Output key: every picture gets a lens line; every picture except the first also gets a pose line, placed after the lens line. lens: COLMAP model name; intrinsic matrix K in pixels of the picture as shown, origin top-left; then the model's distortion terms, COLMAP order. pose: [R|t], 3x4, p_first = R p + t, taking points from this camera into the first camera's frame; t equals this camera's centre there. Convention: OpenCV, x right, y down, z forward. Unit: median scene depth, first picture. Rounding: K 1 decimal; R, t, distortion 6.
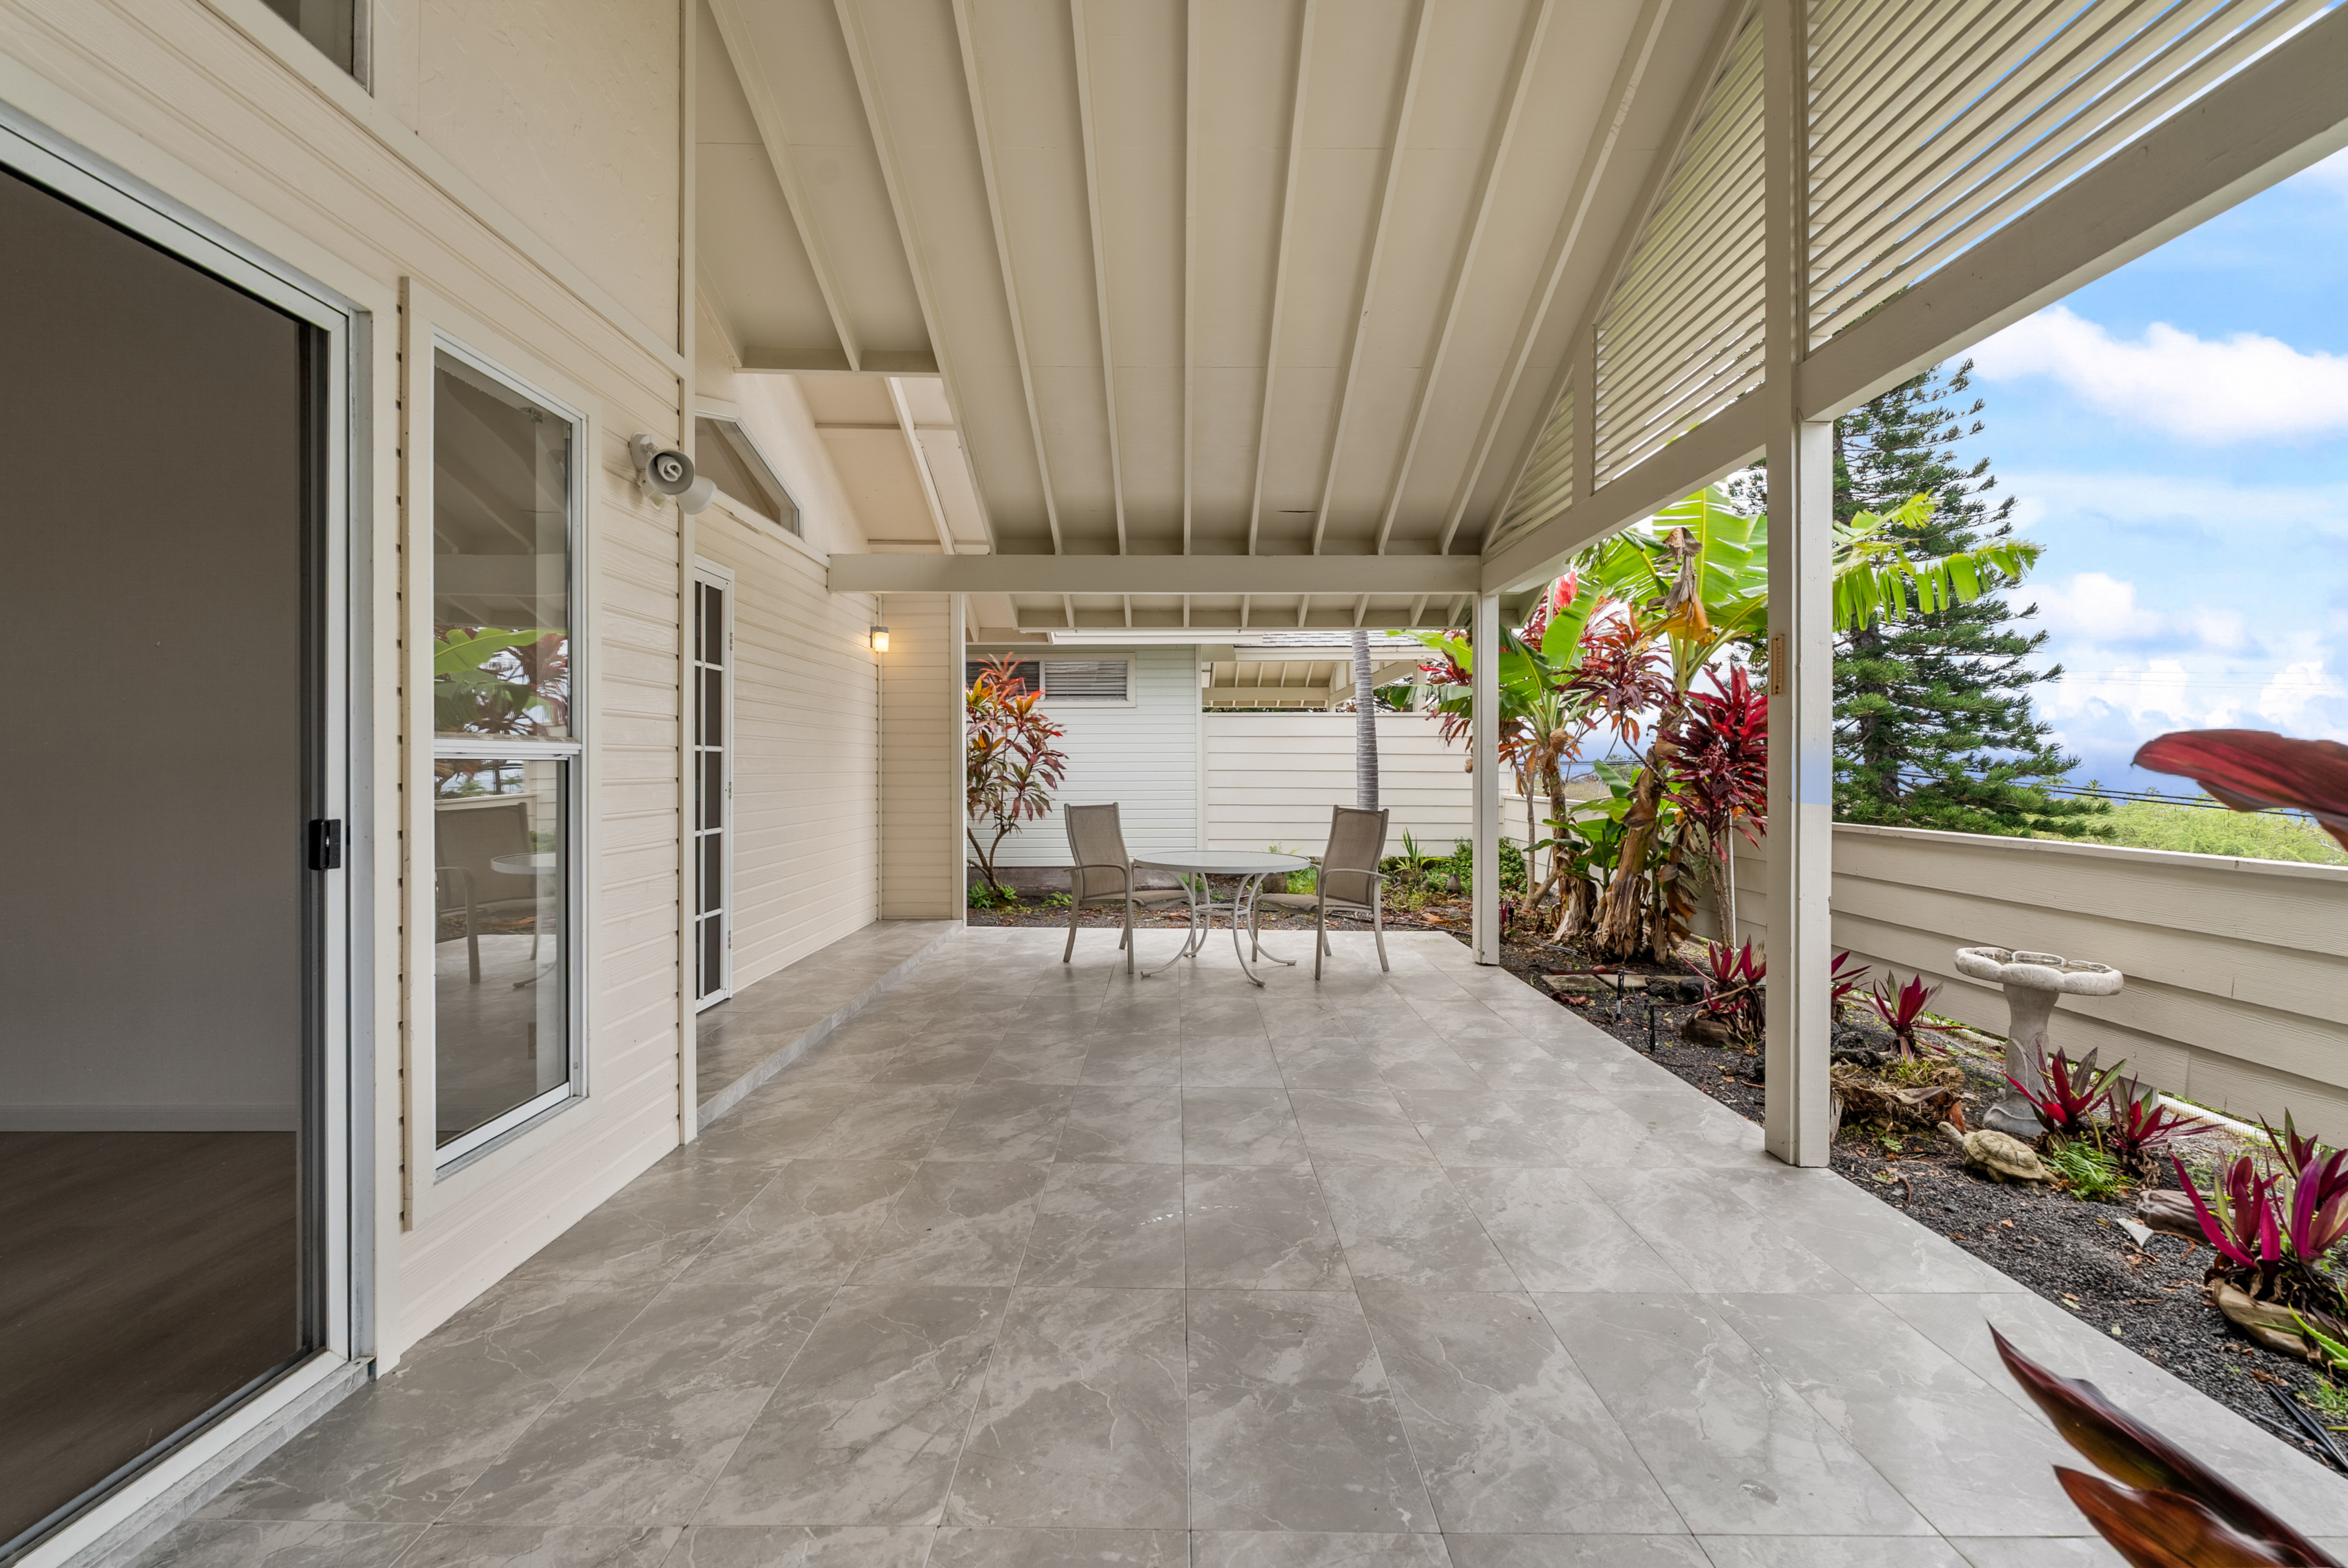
lens RADIAL K [[1067.1, 0, 1200.2], [0, 1067.1, 748.6], [0, 0, 1]] dist [-0.006176, 0.003245]
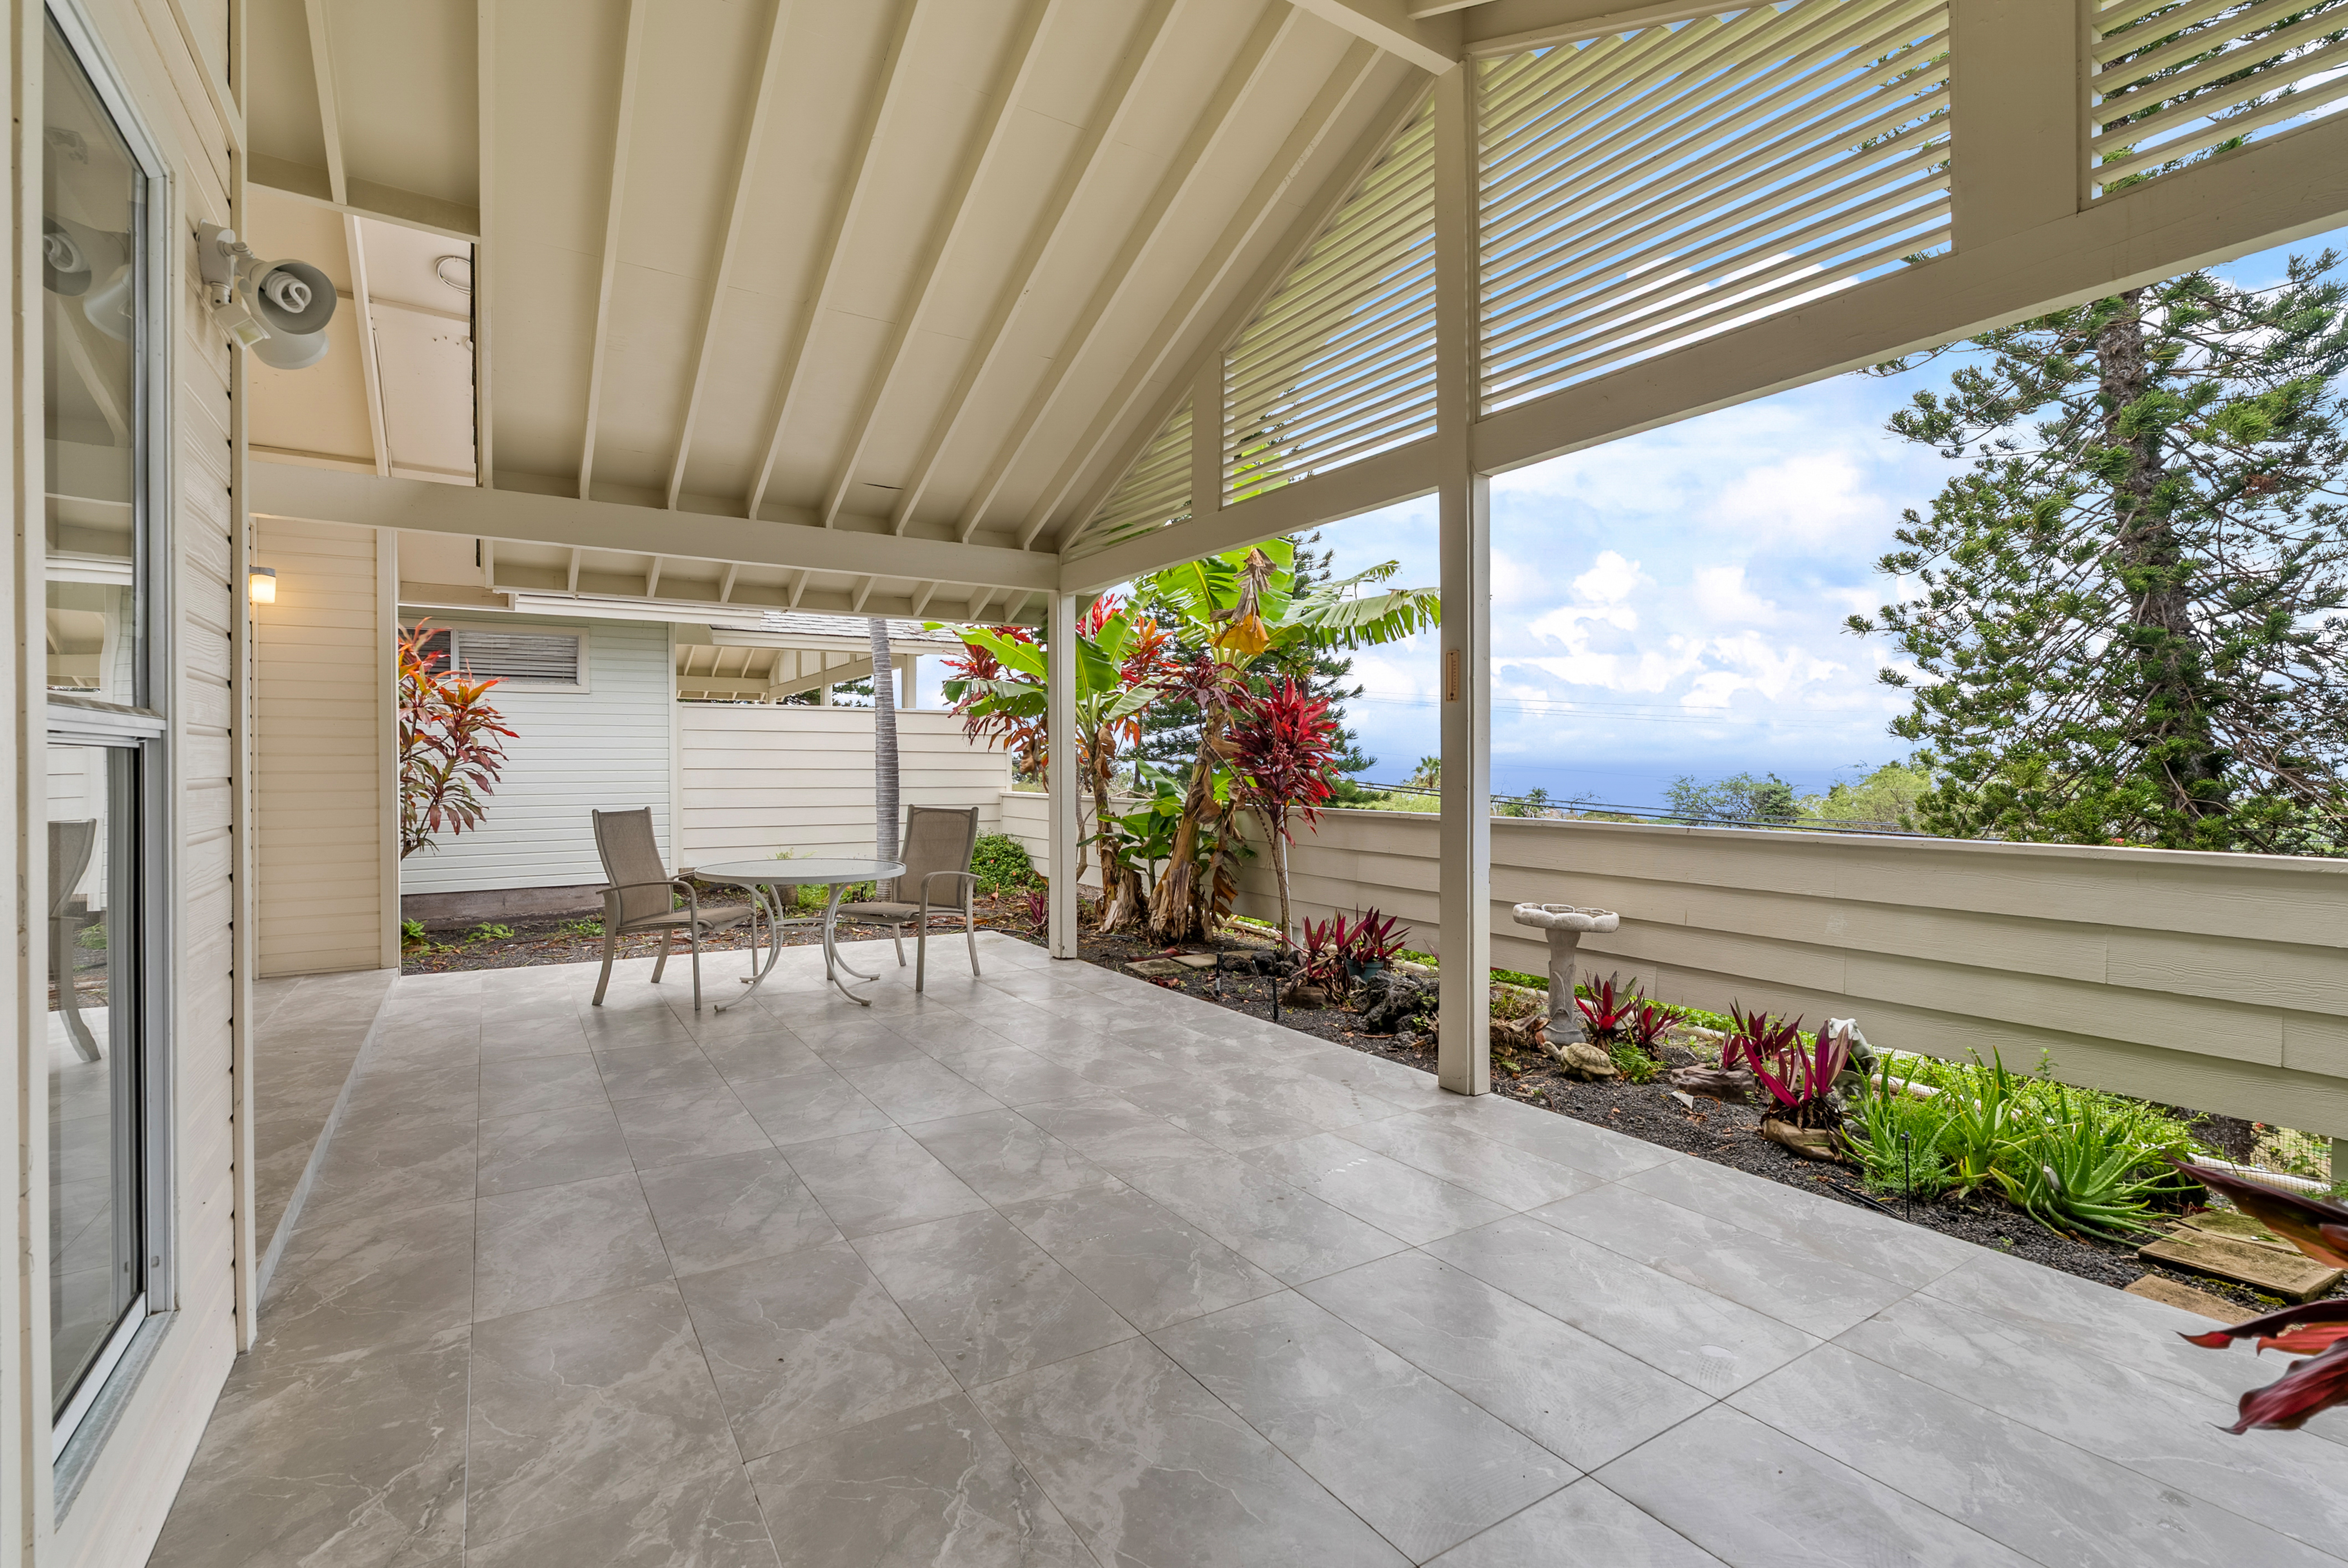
lens RADIAL K [[1067.1, 0, 1171.5], [0, 1067.1, 752.3], [0, 0, 1]] dist [-0.006176, 0.003245]
pose [[0.845294, 0.005249, 0.534276, -0.177158], [-0.007417, 0.999971, 0.001909, 0.003275], [-0.534250, -0.005576, 0.845308, 0.081811]]
